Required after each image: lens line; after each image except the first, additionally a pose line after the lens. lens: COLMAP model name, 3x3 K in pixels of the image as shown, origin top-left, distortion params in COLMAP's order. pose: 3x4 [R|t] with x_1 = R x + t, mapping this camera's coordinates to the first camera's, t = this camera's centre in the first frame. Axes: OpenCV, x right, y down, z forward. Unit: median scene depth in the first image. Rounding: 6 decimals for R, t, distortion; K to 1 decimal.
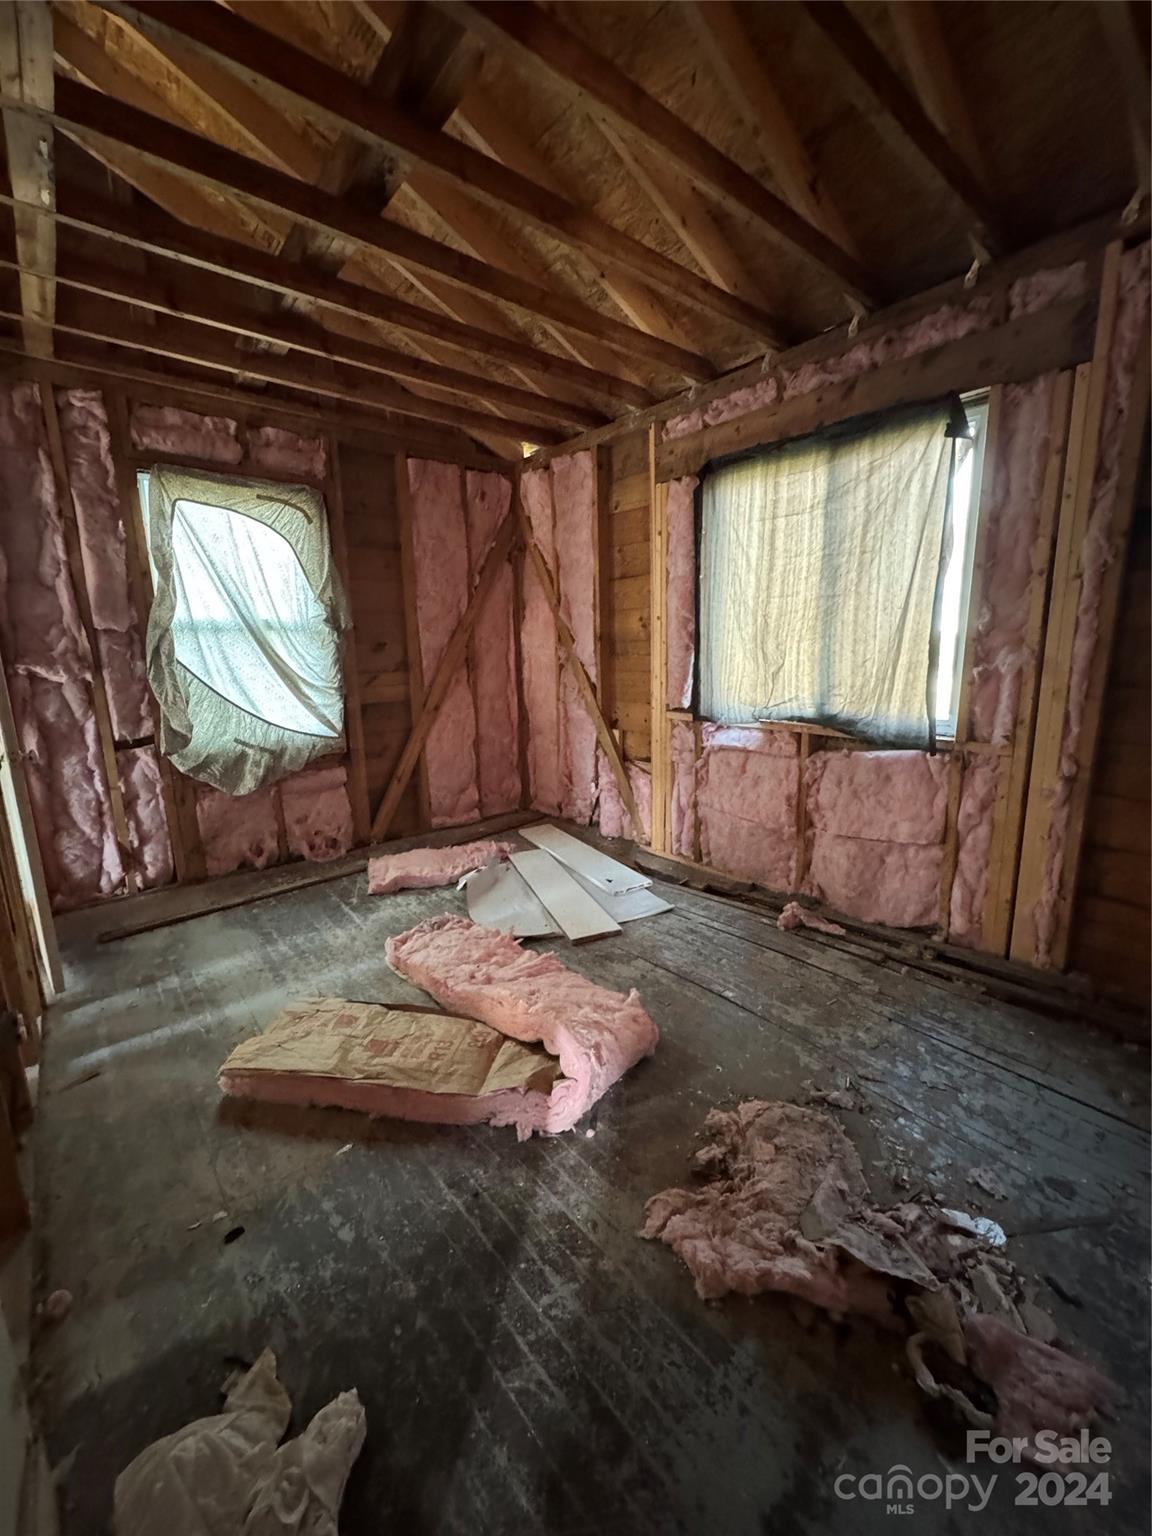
lens RADIAL K [[616.9, 0, 576.3], [0, 616.9, 768.9], [0, 0, 1]] dist [0.001790, -0.000327]
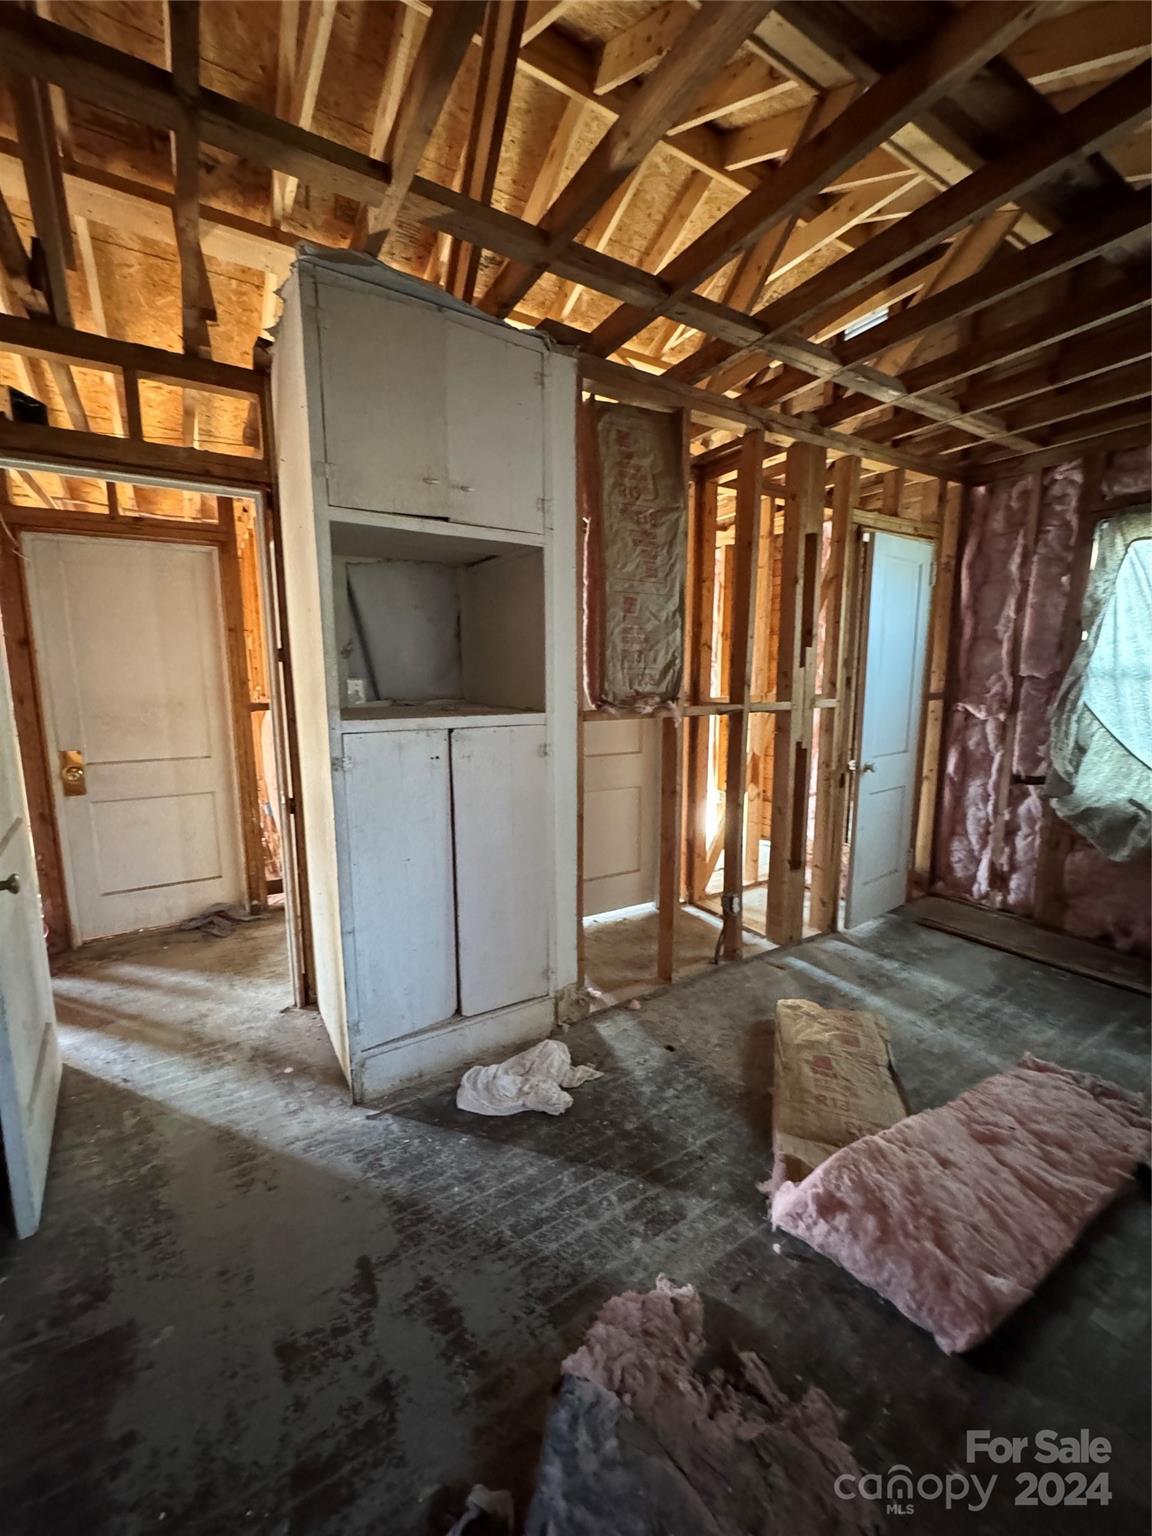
lens RADIAL K [[616.9, 0, 576.3], [0, 616.9, 768.9], [0, 0, 1]] dist [0.001790, -0.000327]
pose [[-0.153337, 0.167450, -0.973883, 0.477013], [-0.191405, 0.961841, 0.195516, -0.125738], [0.969459, 0.216386, -0.115435, 0.369963]]
